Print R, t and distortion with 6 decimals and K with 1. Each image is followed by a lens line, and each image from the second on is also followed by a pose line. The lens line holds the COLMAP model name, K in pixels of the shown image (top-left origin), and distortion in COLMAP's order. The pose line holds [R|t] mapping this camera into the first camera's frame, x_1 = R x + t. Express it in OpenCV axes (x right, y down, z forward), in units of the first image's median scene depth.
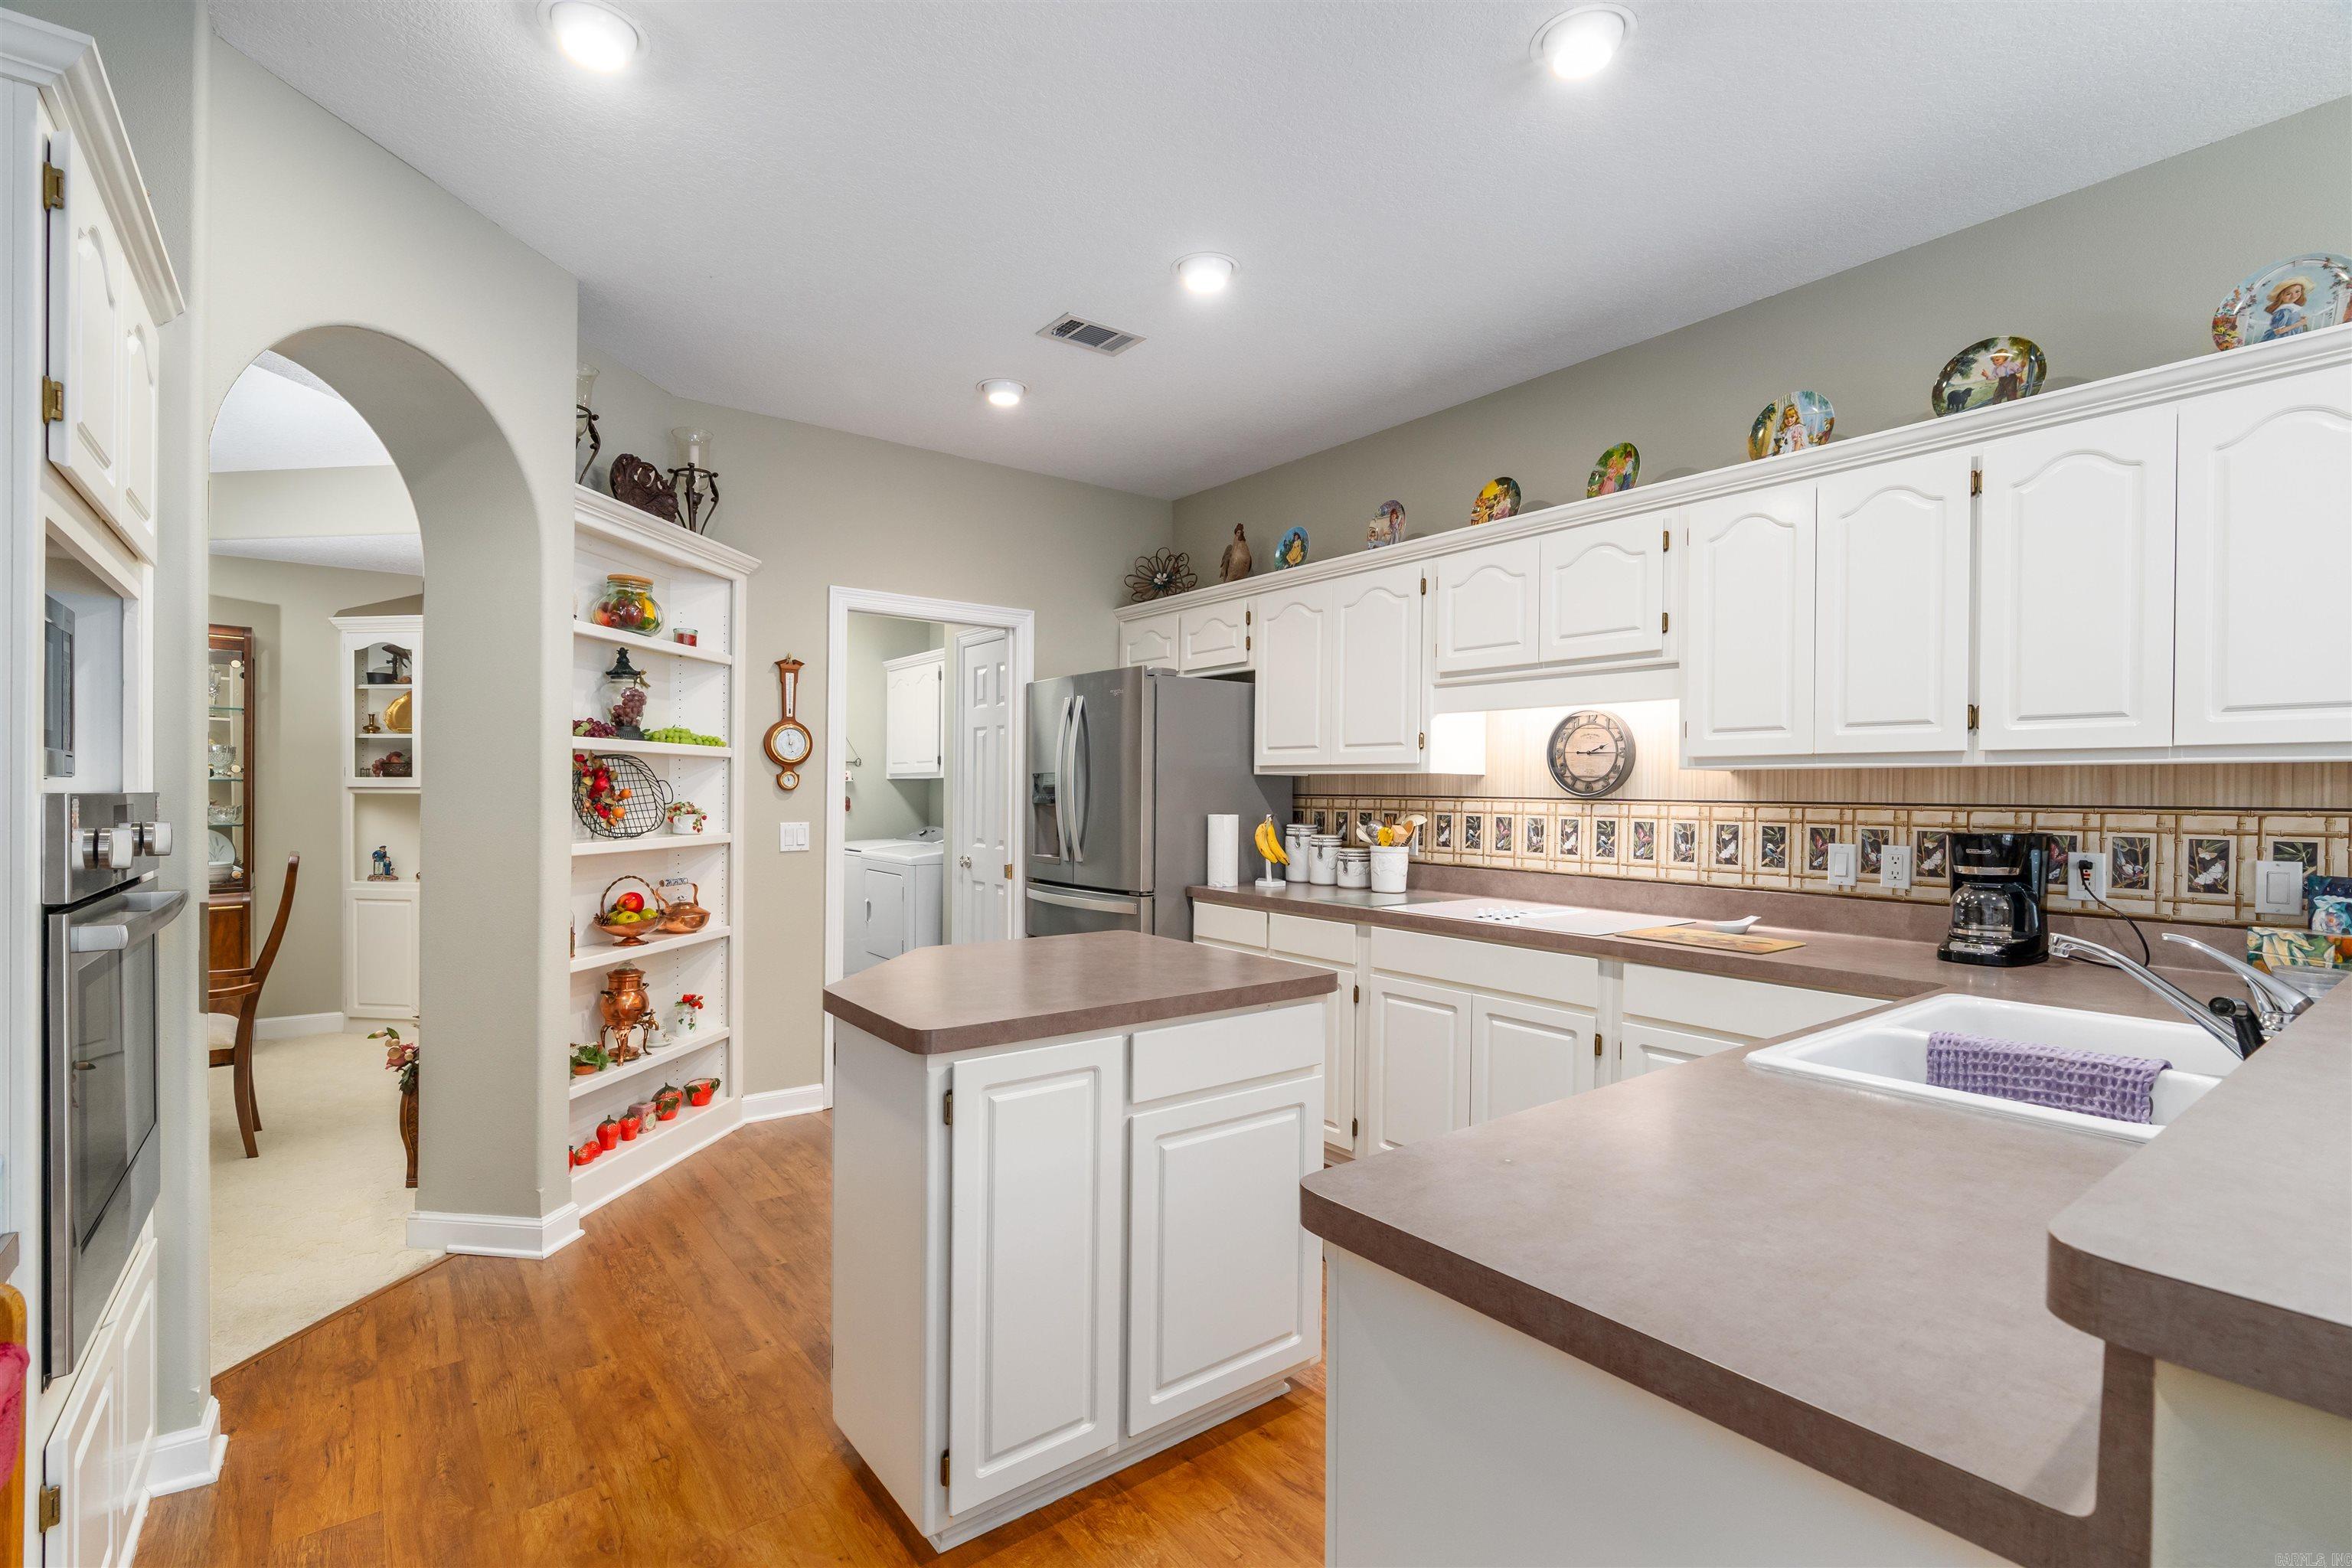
lens RADIAL K [[1079.2, 0, 1178.2], [0, 1079.2, 792.4], [0, 0, 1]] dist [-0.008297, 0.001072]
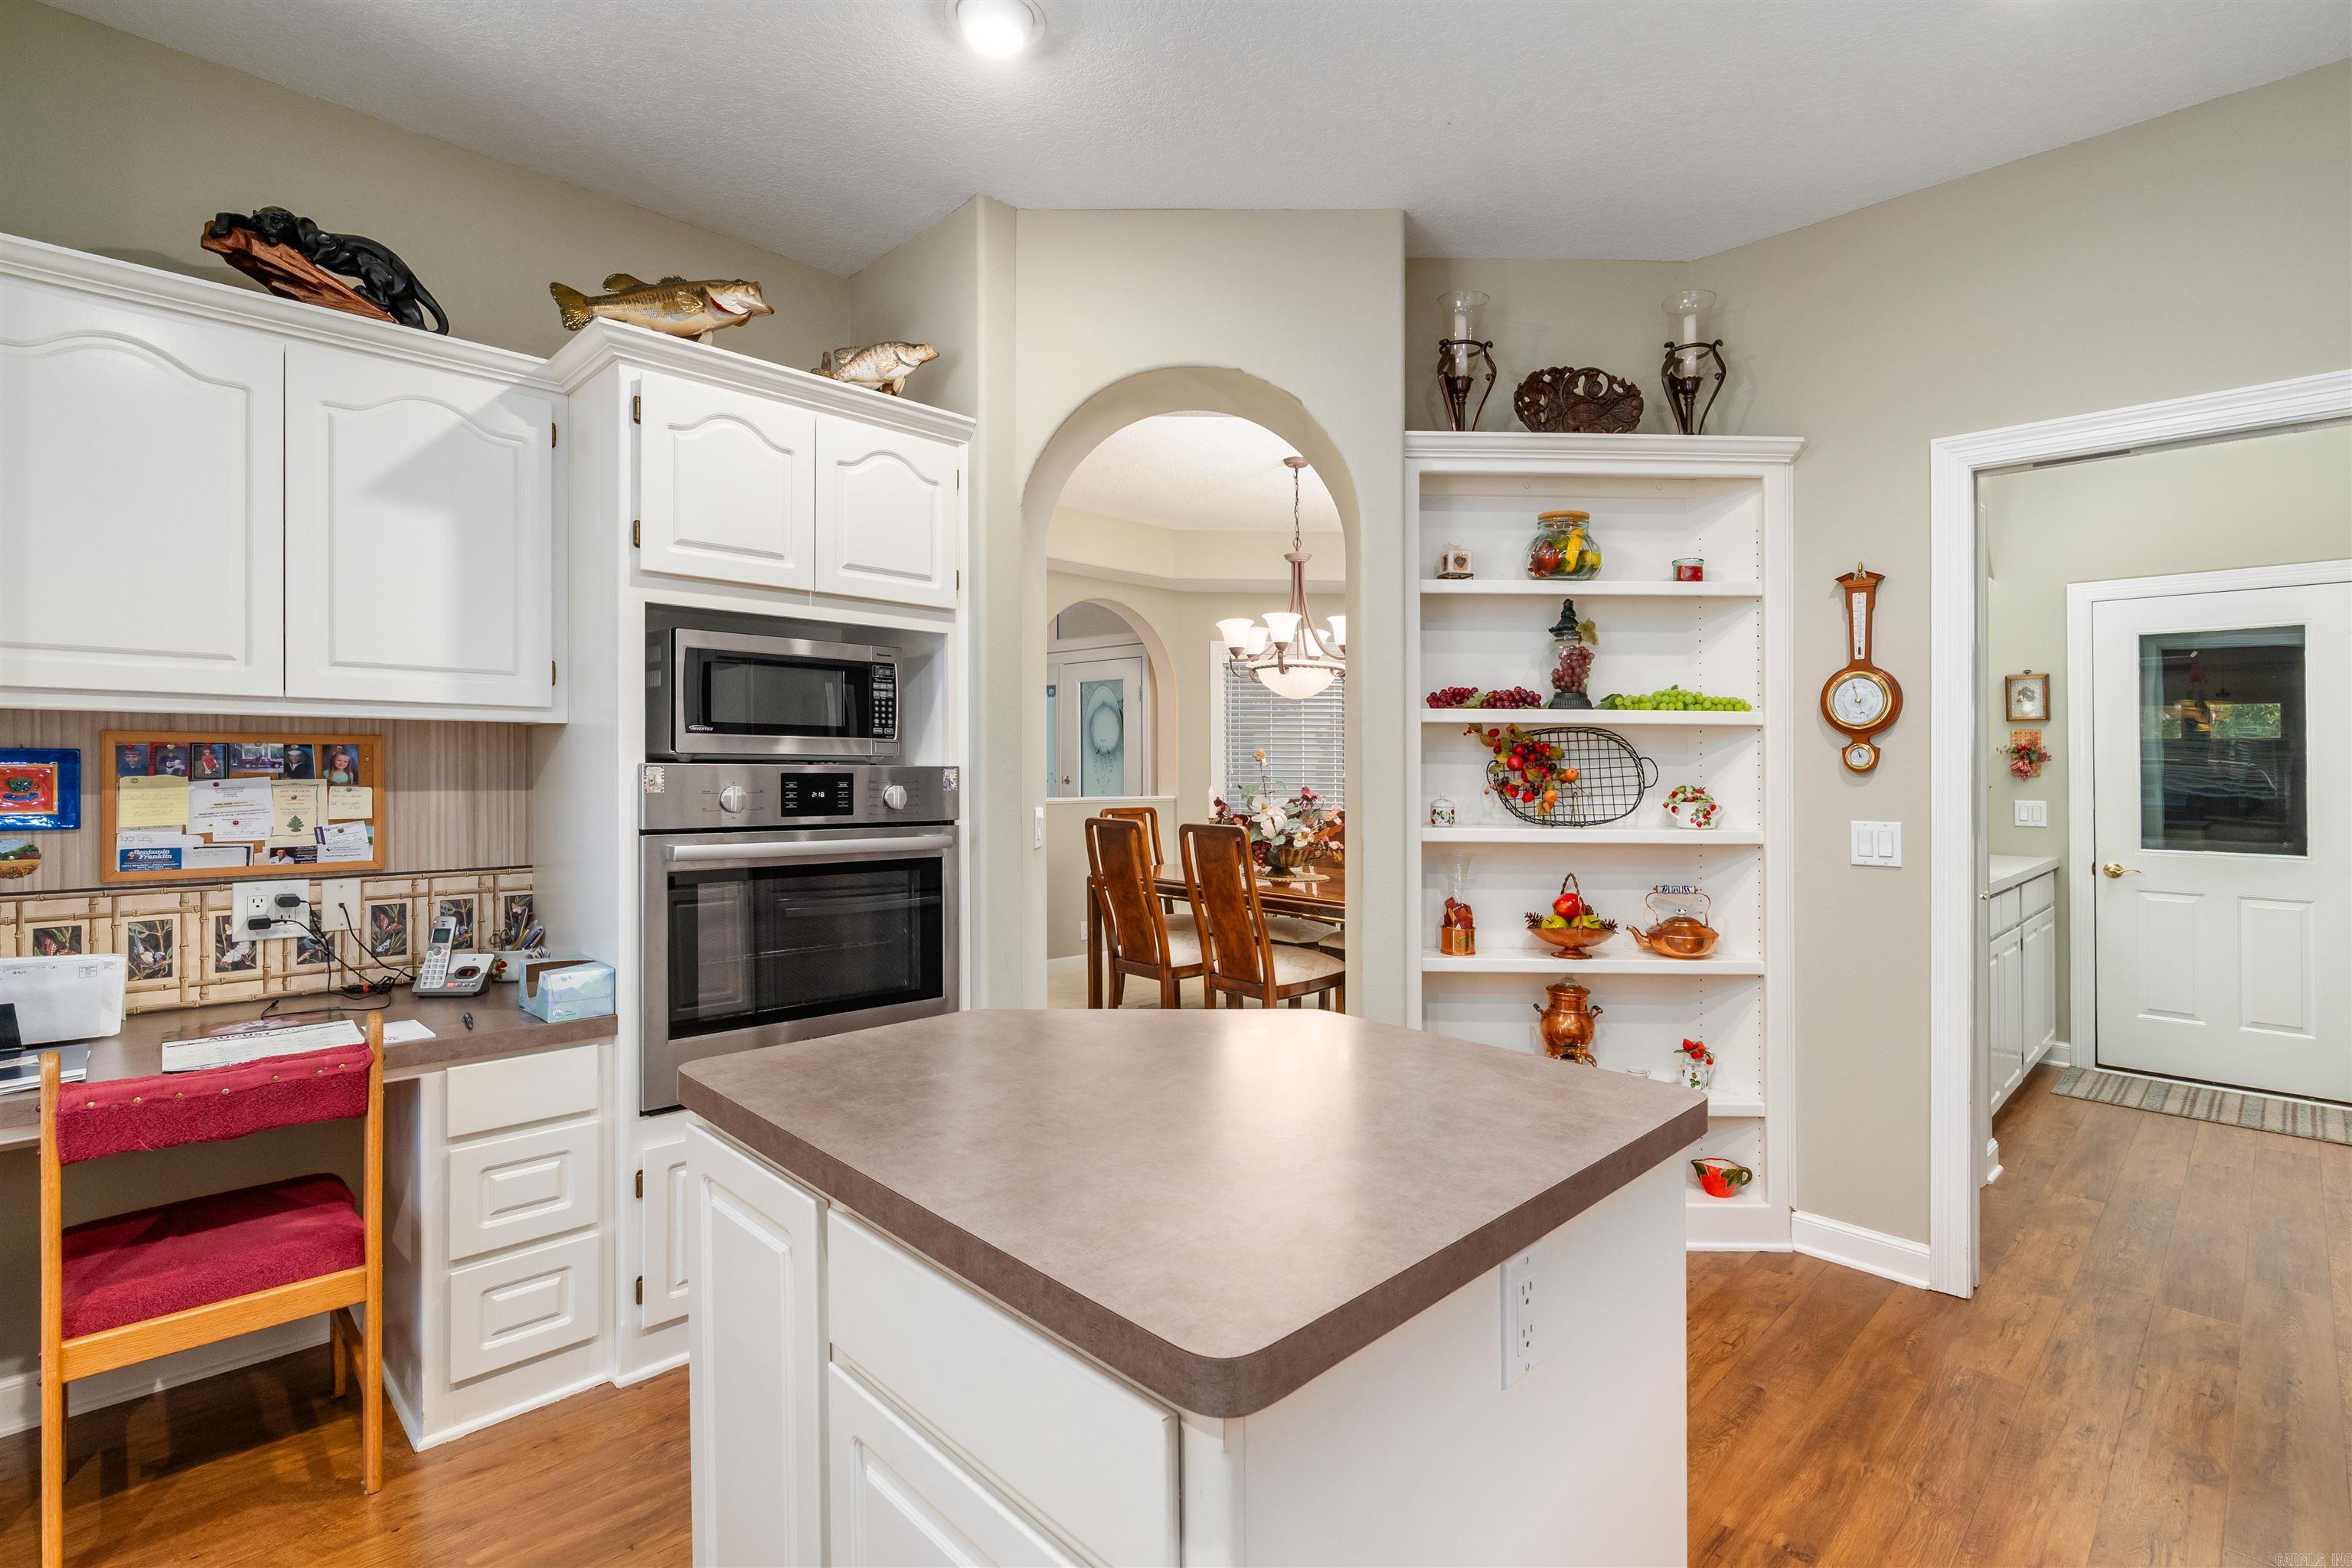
lens RADIAL K [[1079.2, 0, 1195.4], [0, 1079.2, 764.8], [0, 0, 1]] dist [-0.008297, 0.001072]
pose [[0.136211, -0.008863, -0.990640, 0.231728], [-0.013125, 0.999856, -0.010750, 0.006122], [0.990593, 0.014466, 0.136075, 0.508590]]
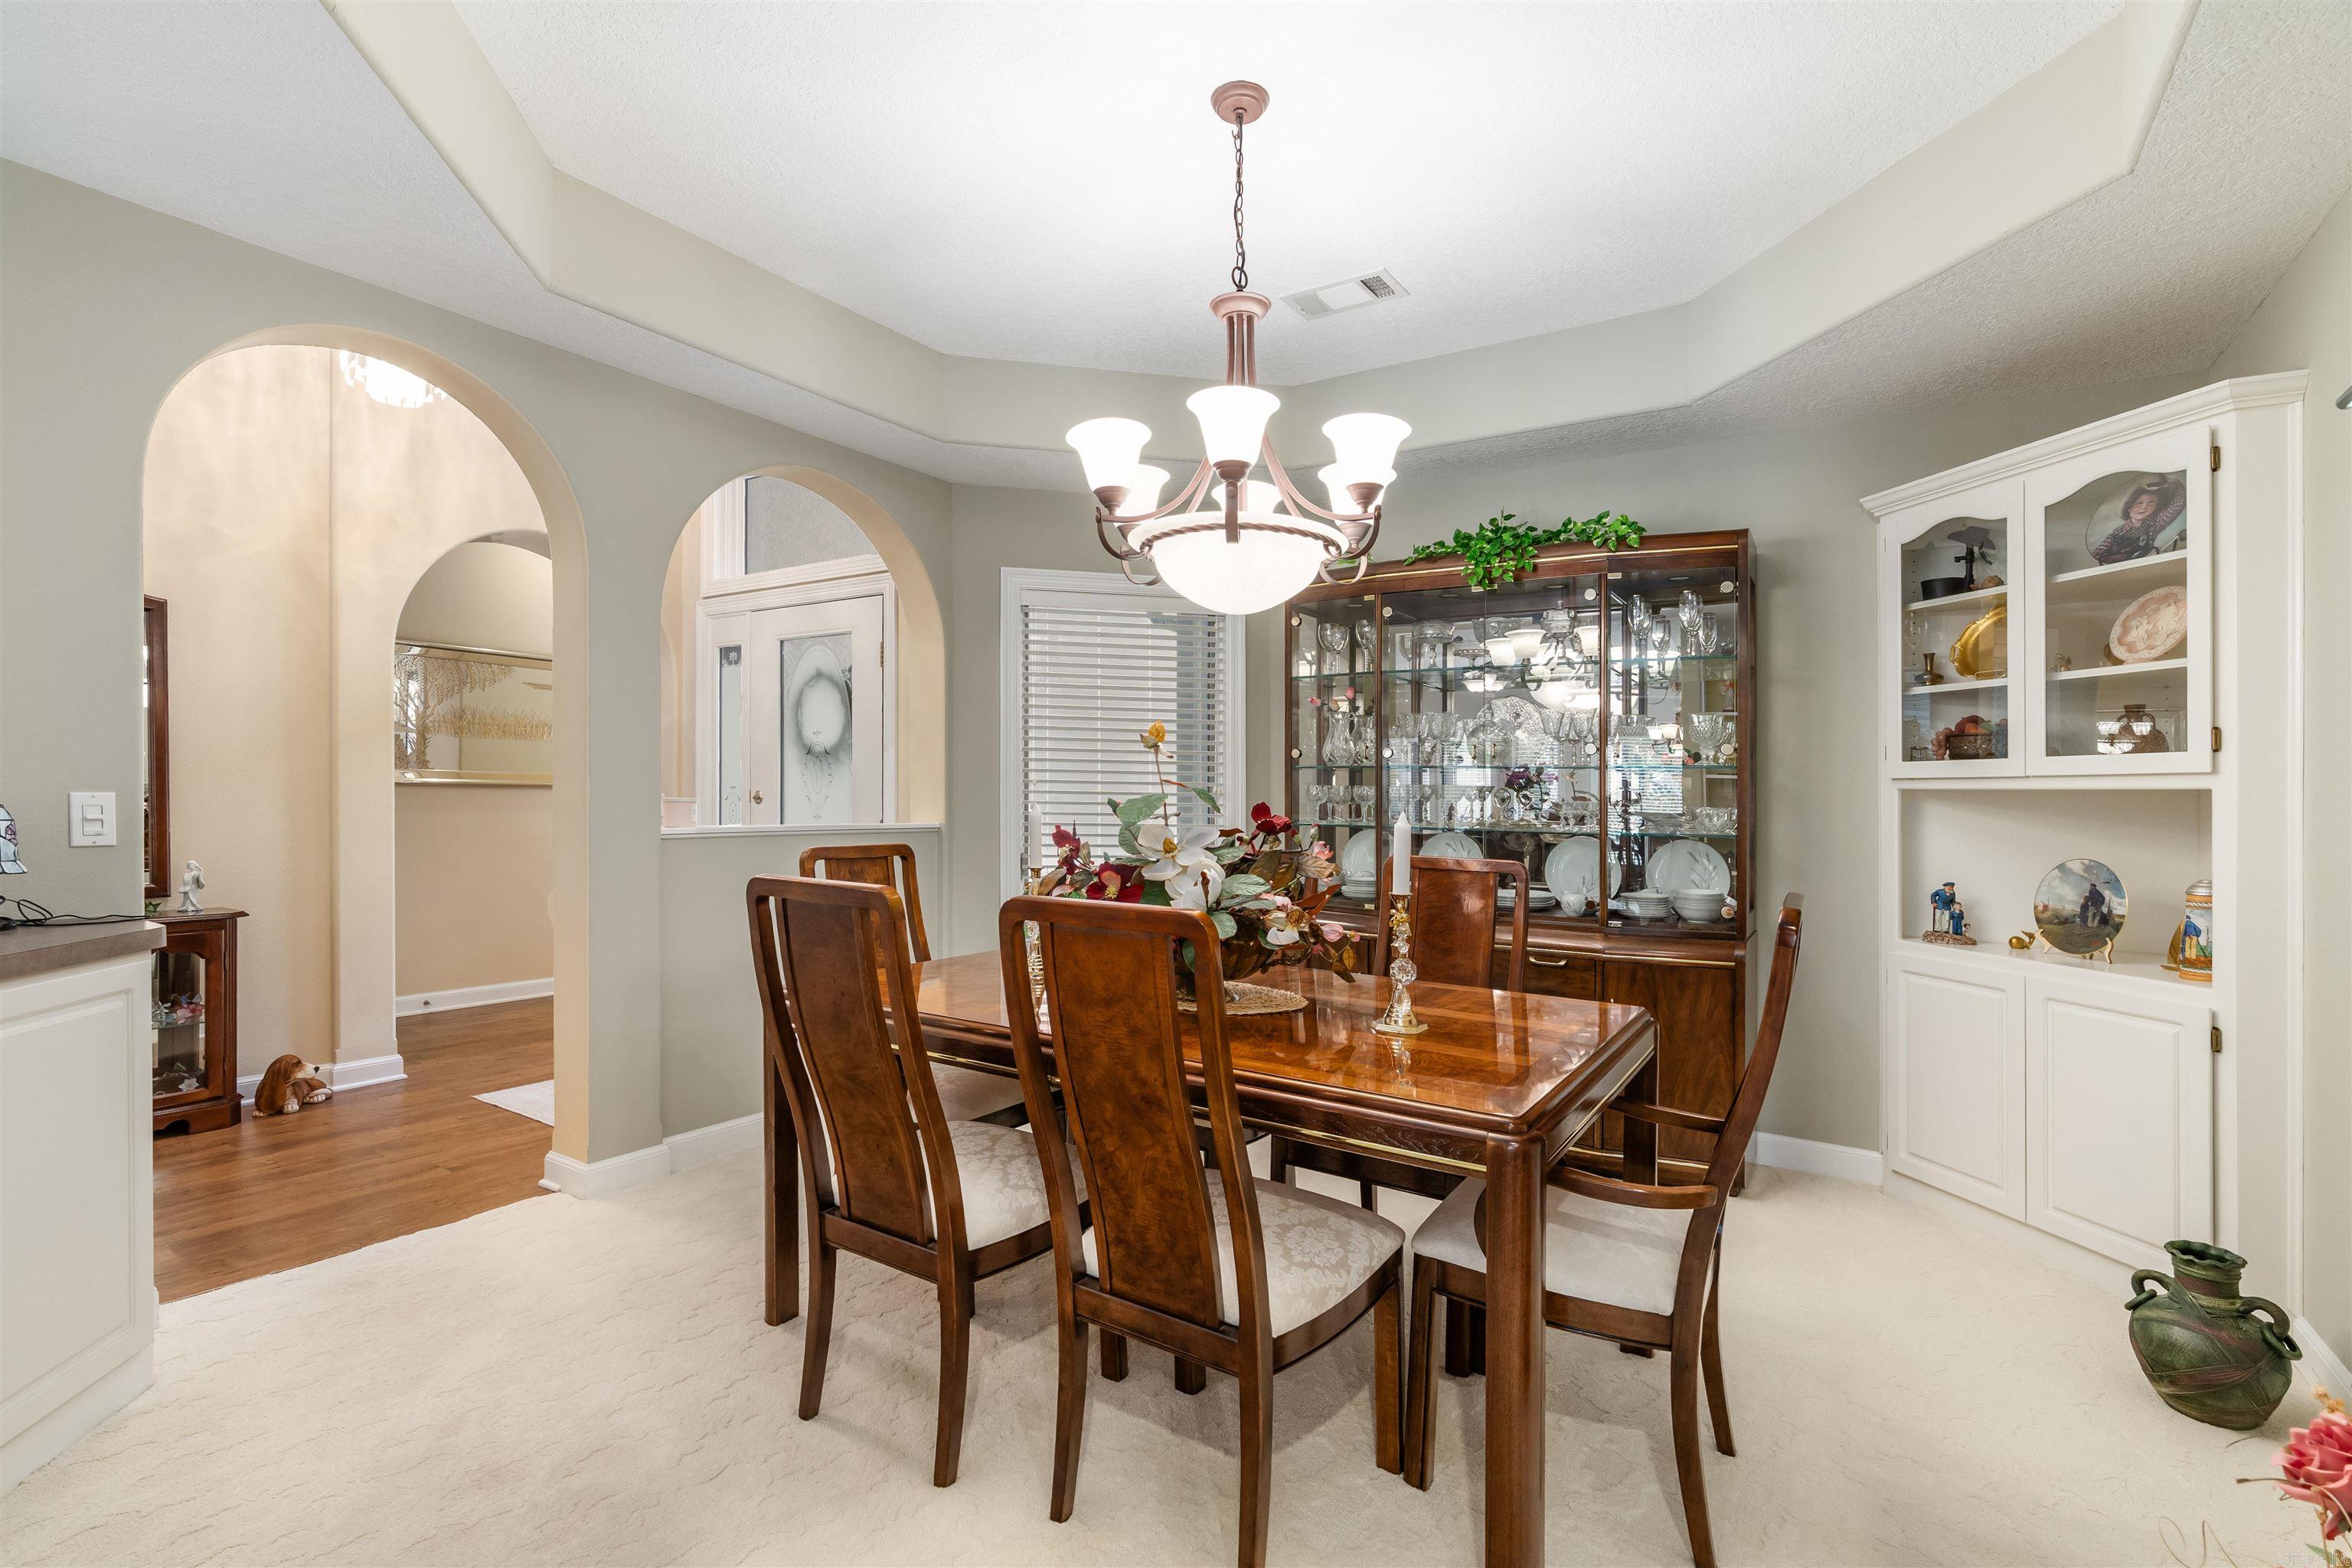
lens RADIAL K [[1079.2, 0, 1156.2], [0, 1079.2, 784.3], [0, 0, 1]] dist [-0.008297, 0.001072]
pose [[0.335741, -0.013292, -0.941861, -0.468189], [-0.011421, 0.999769, -0.018181, 0.017943], [0.941885, 0.016861, 0.335512, 0.561598]]
